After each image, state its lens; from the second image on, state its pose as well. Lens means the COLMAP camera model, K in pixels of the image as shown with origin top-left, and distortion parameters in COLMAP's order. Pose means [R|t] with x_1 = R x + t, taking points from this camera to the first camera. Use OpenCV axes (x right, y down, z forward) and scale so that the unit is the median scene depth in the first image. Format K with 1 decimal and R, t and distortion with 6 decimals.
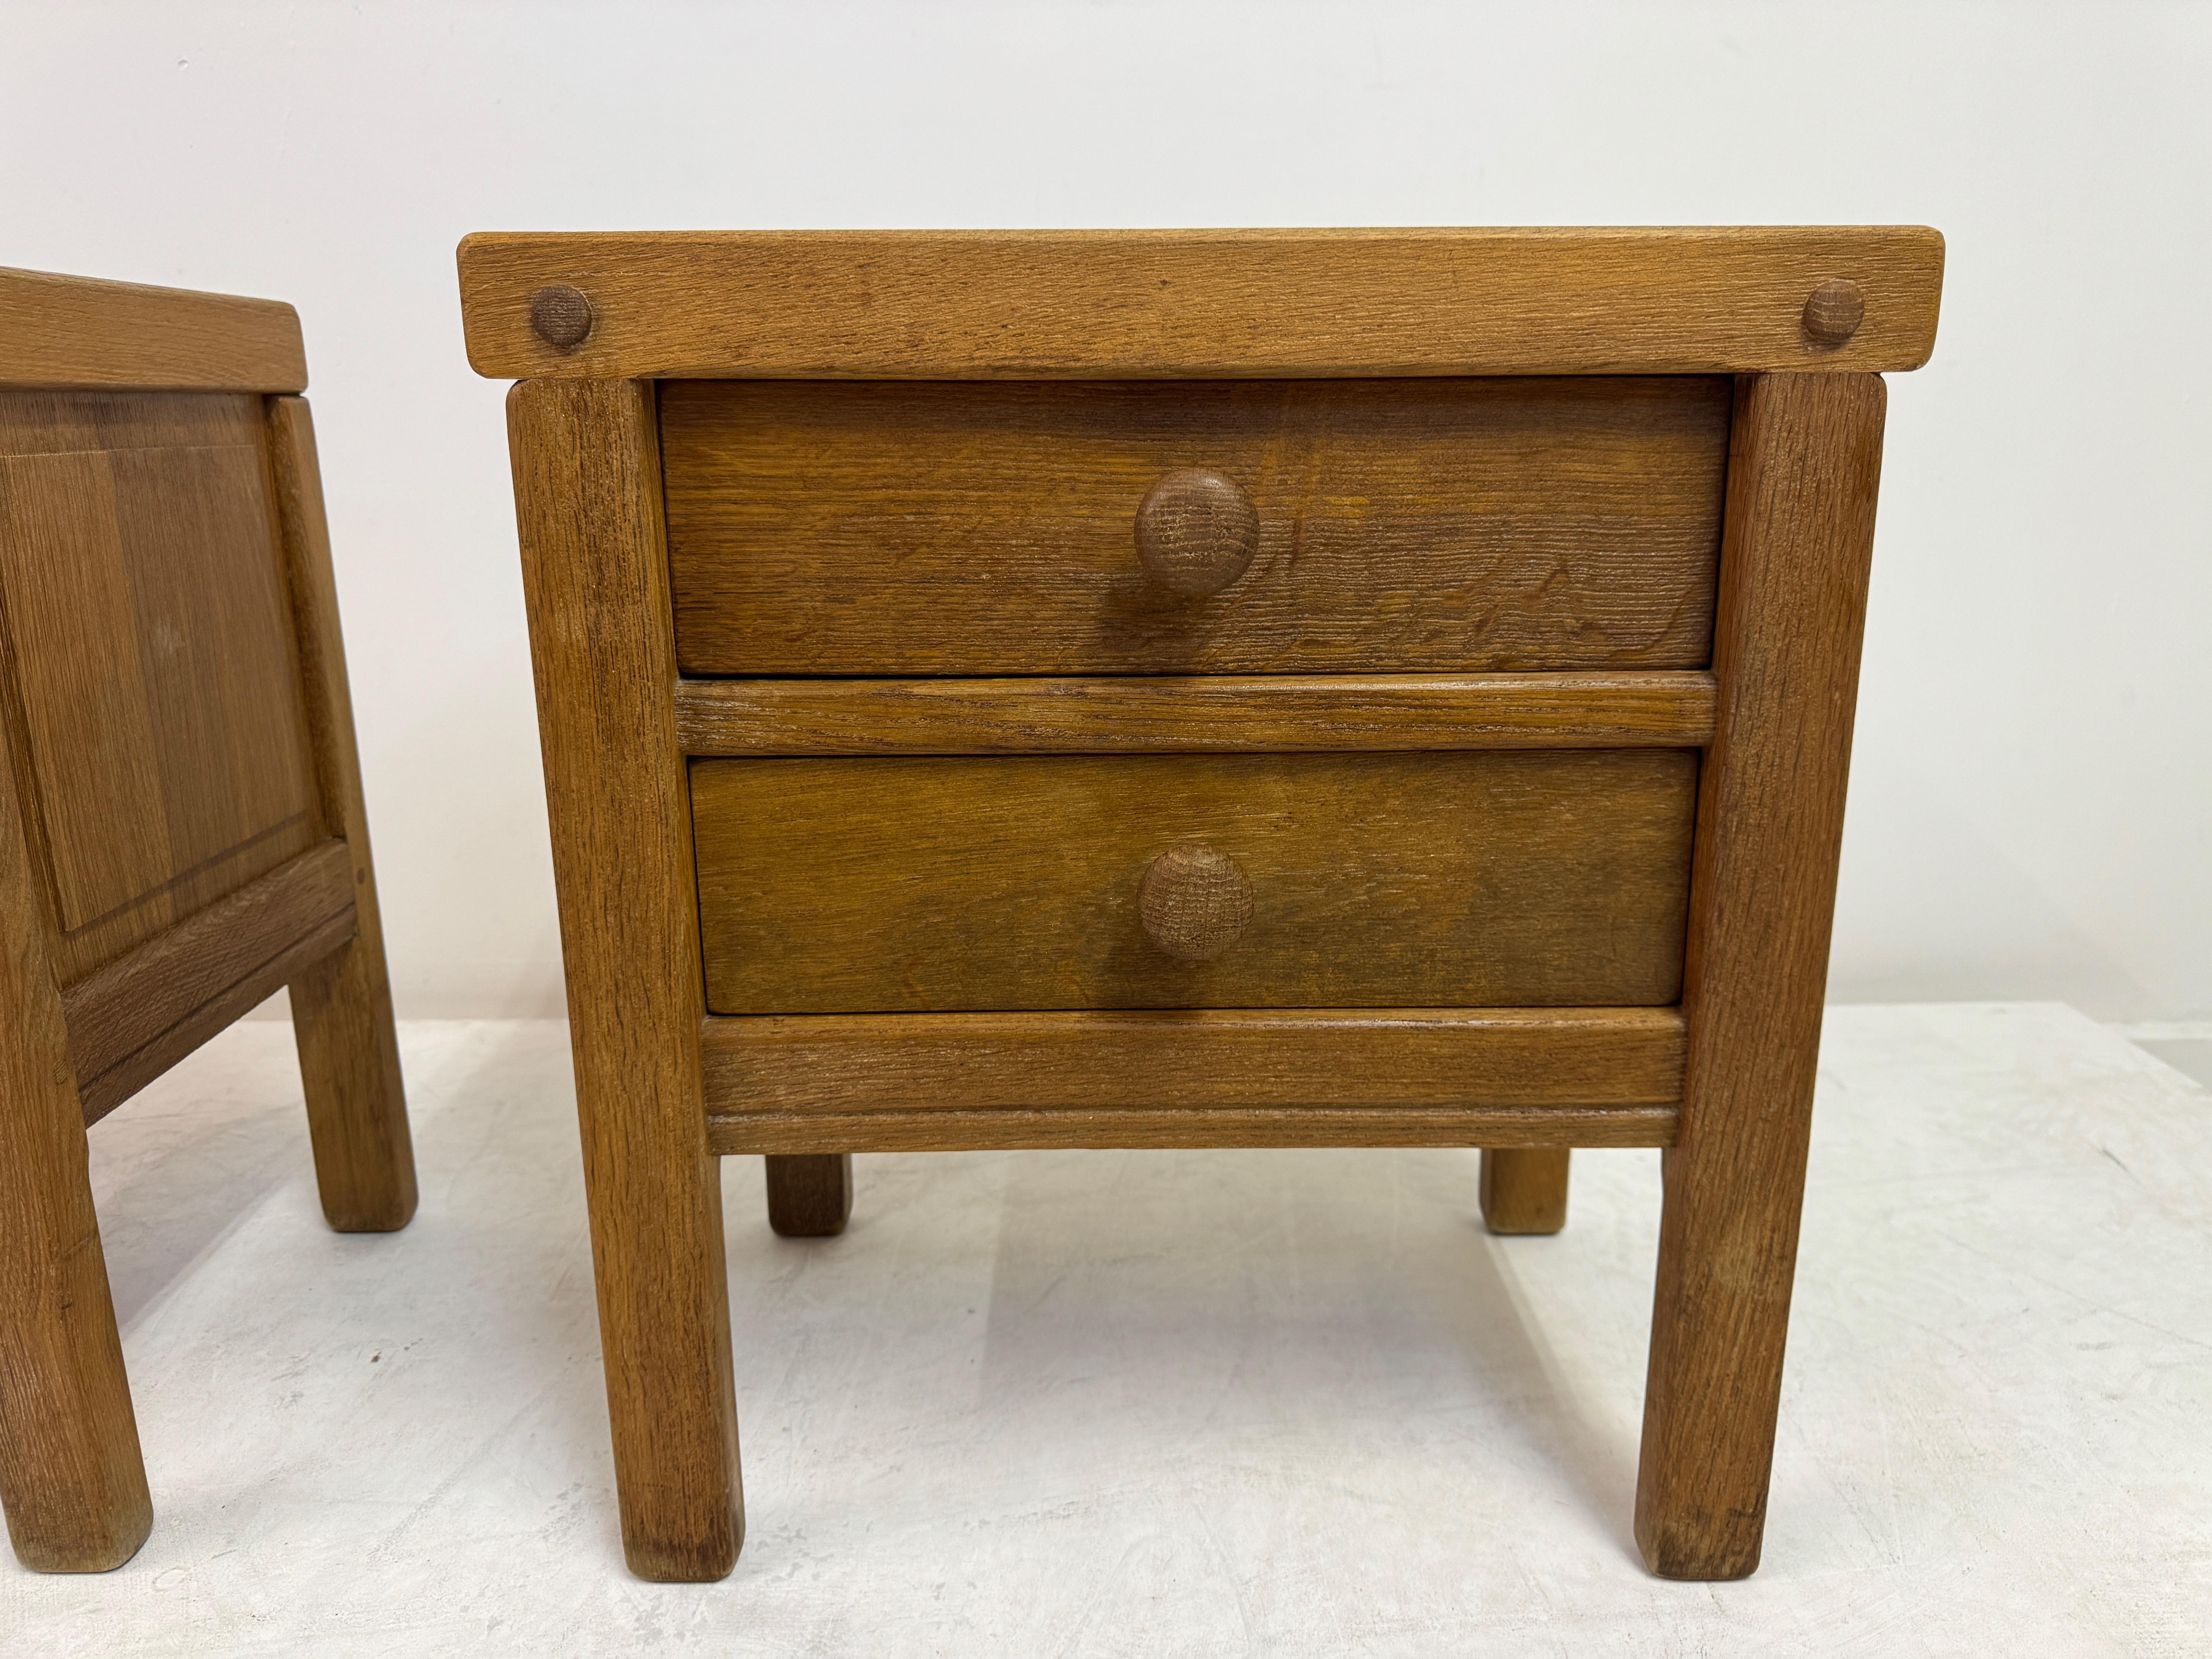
lens RADIAL K [[1534.6, 0, 1106.0], [0, 1534.6, 829.5], [0, 0, 1]] dist [0.125713, -0.230401]
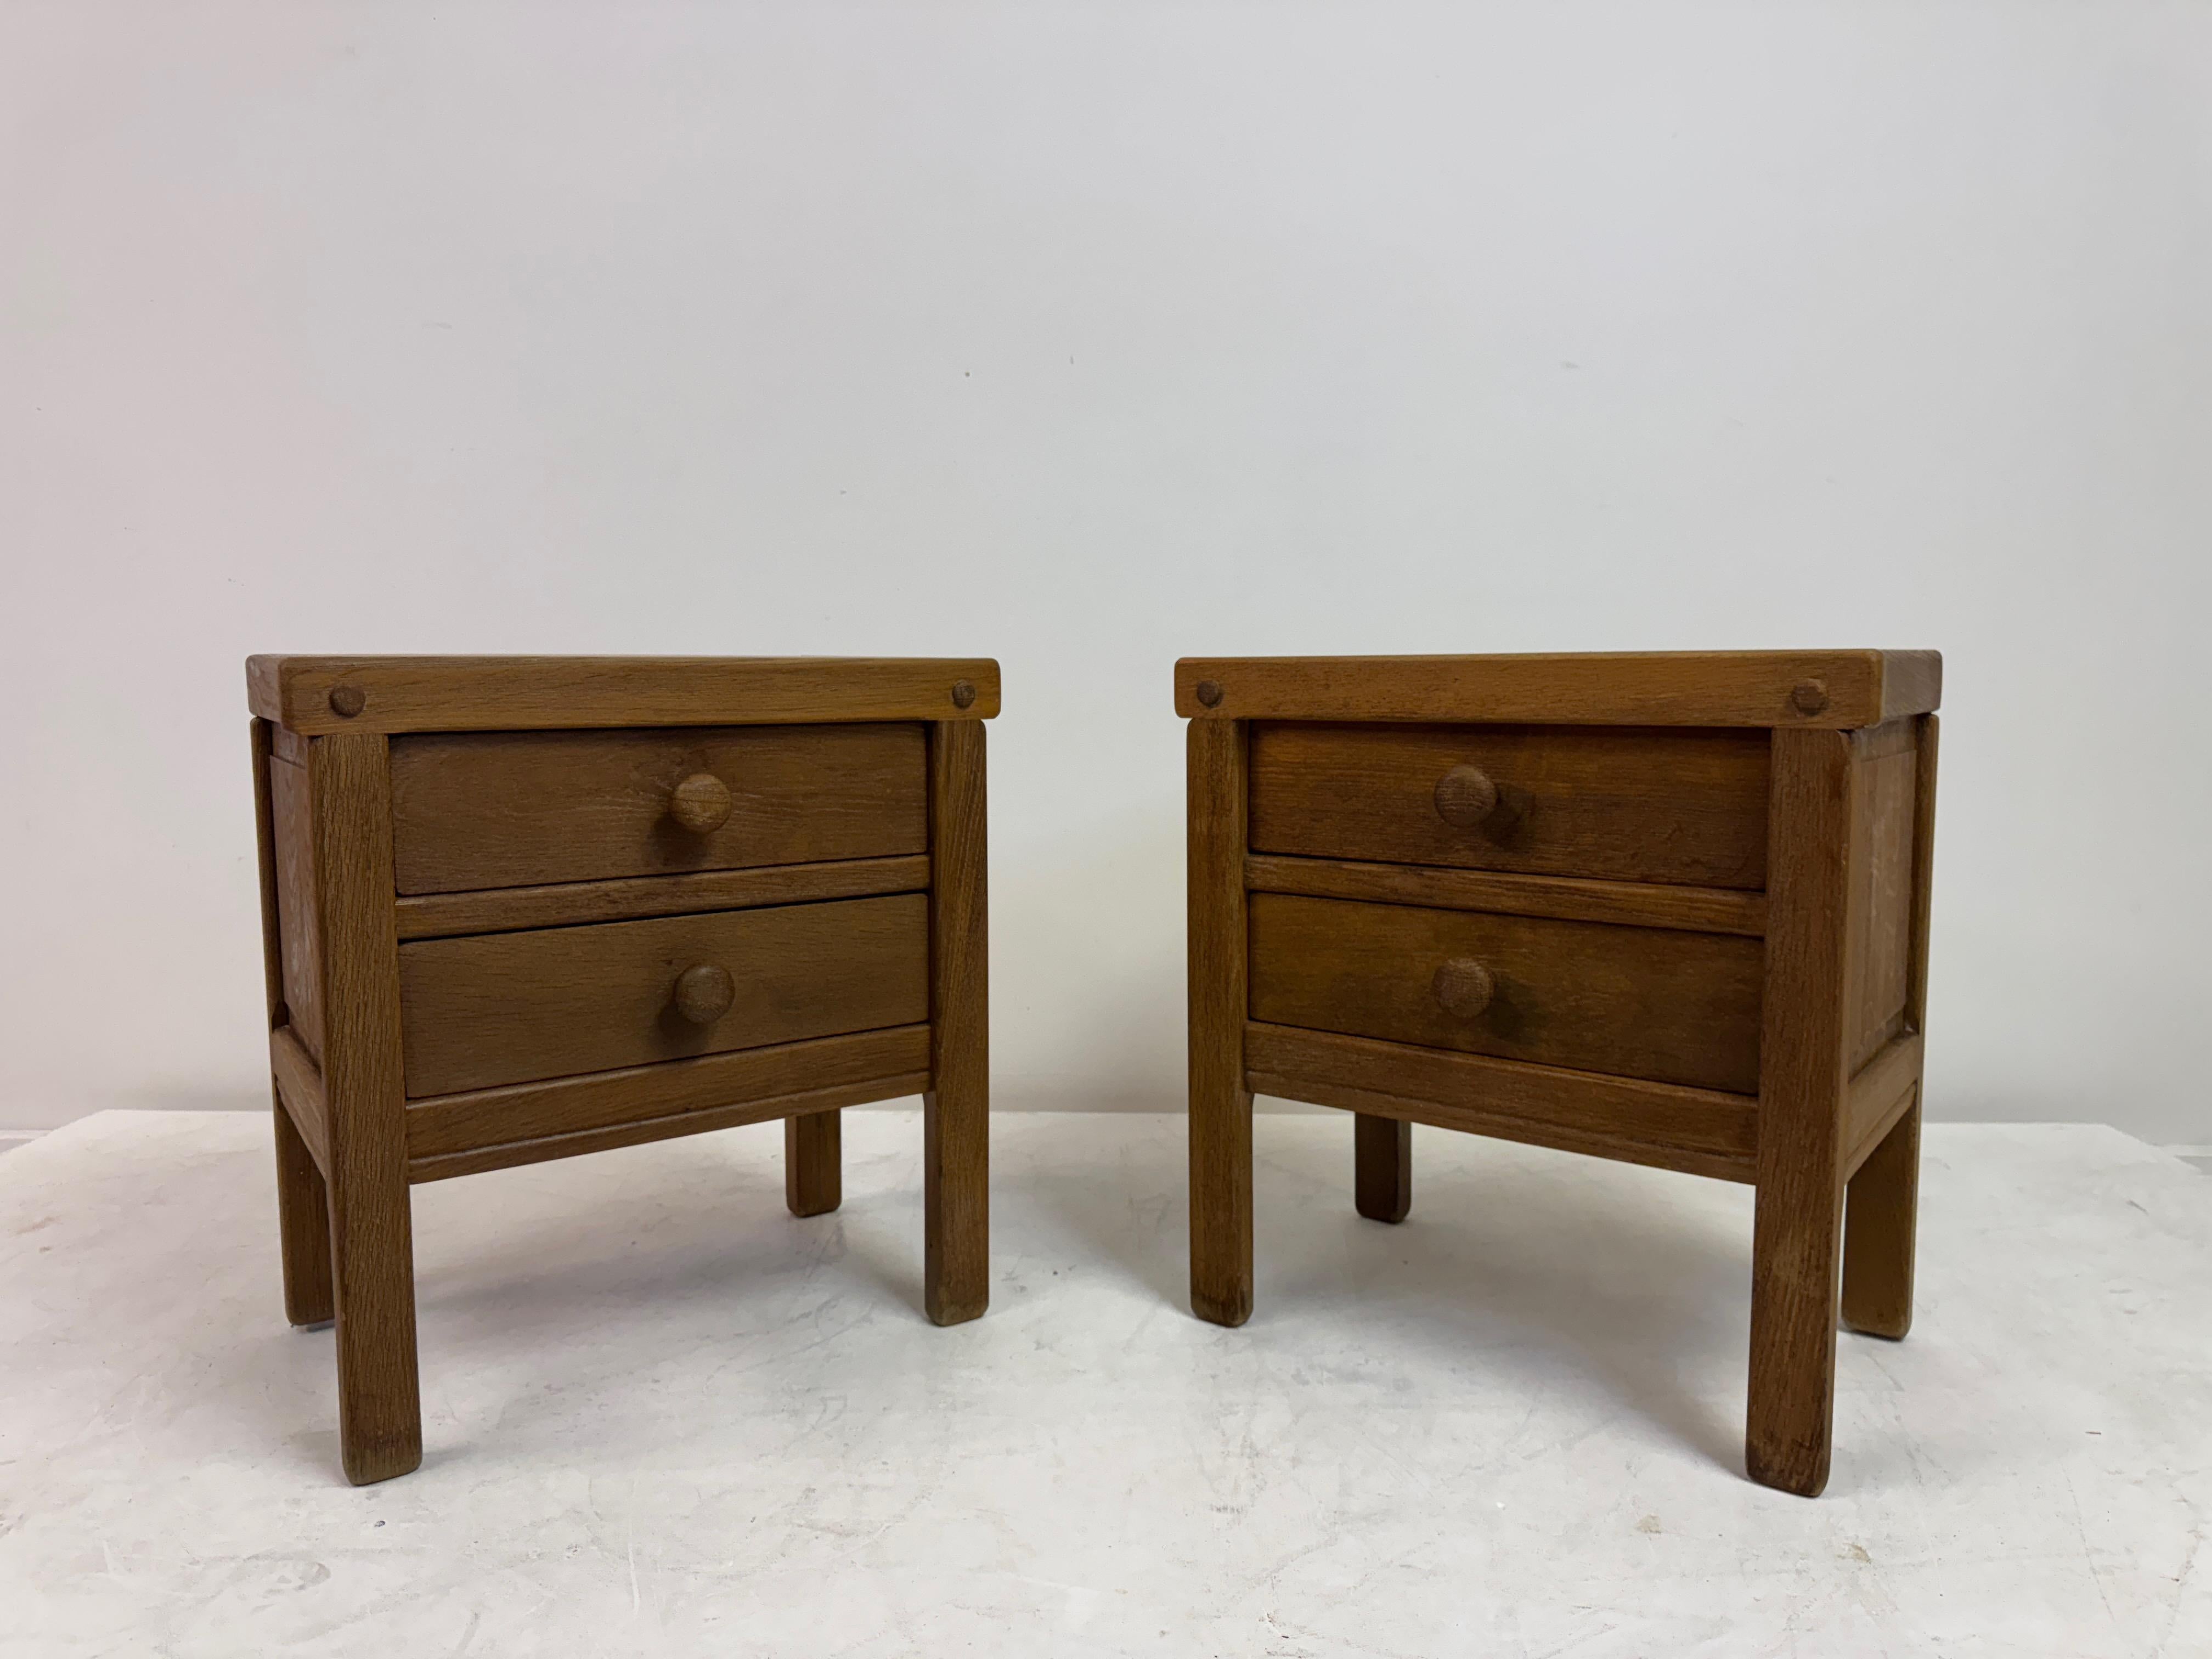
lens RADIAL K [[1611.4, 0, 1106.0], [0, 1611.4, 829.5], [0, 0, 1]] dist [0.084746, -0.126168]
pose [[0.800530, 0.063112, -0.595960, 0.871328], [-0.145163, 0.985246, -0.090656, 0.097961], [0.581445, 0.159084, 0.797881, -0.867369]]
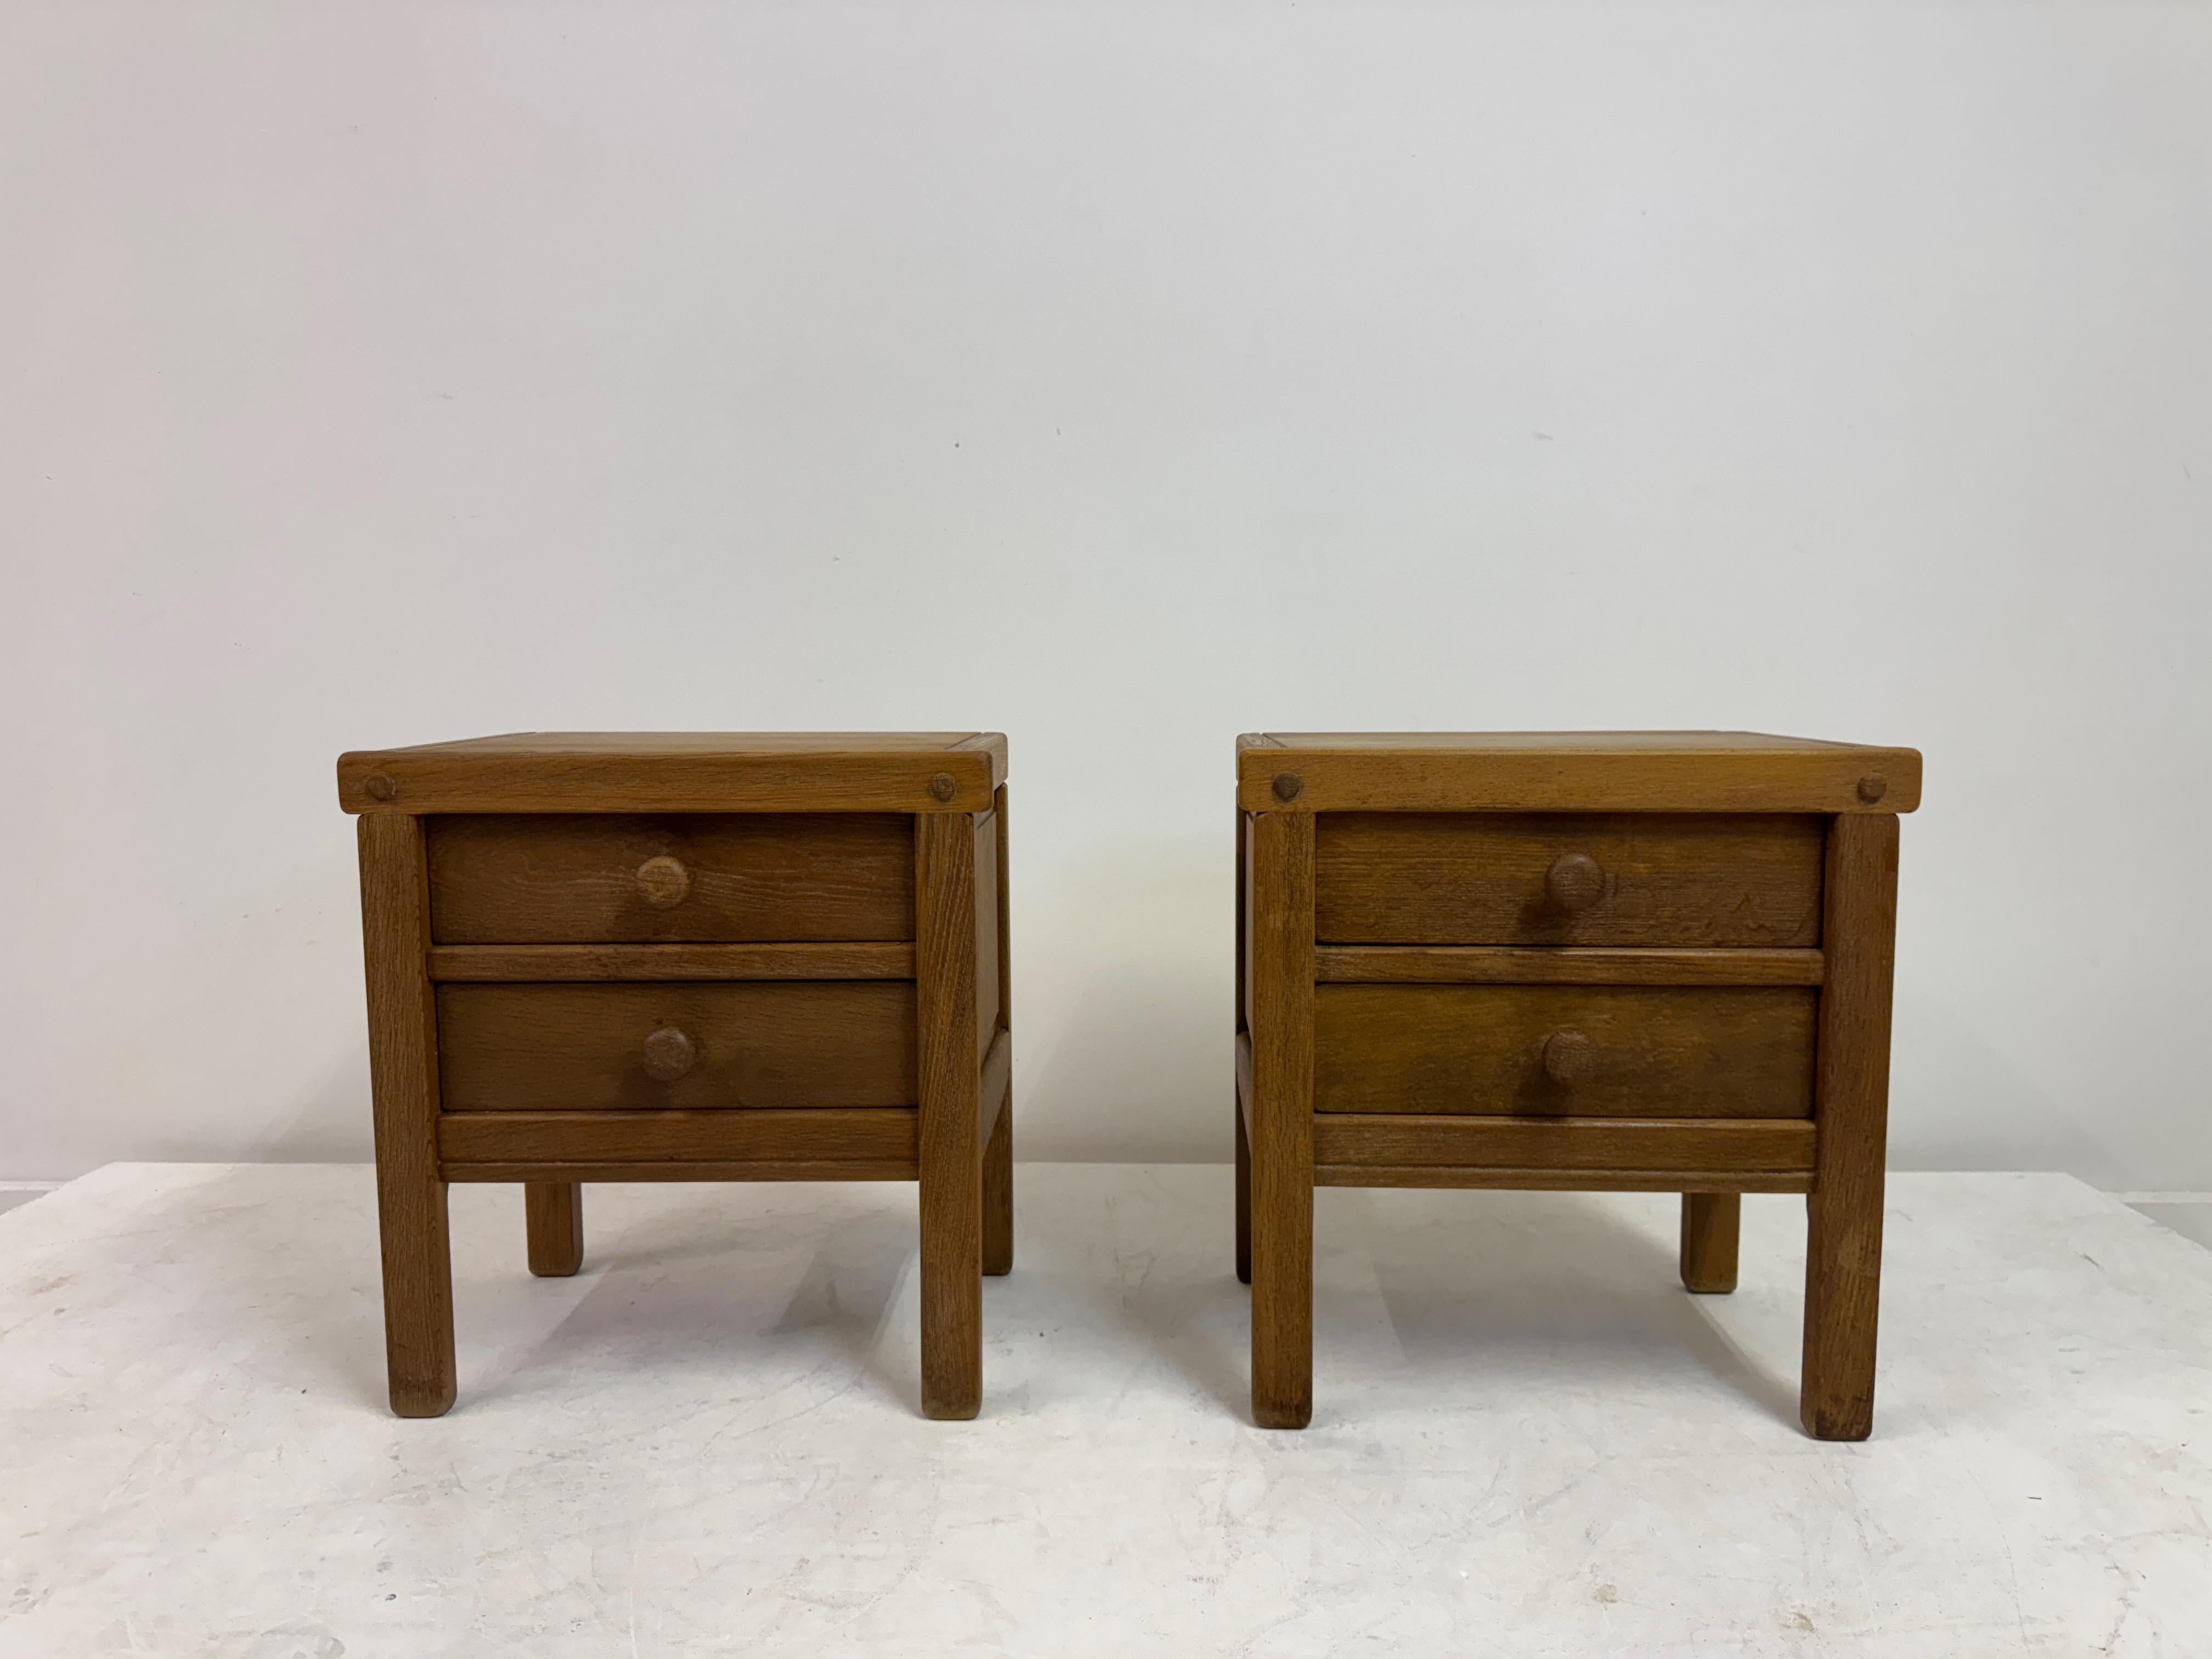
lens RADIAL K [[1534.6, 0, 1106.0], [0, 1534.6, 829.5], [0, 0, 1]] dist [0.125713, -0.230401]
pose [[0.999182, 0.009809, -0.039239, -0.476295], [-0.015701, 0.988132, -0.152802, 0.071295], [0.037274, 0.153293, 0.987478, -1.091578]]
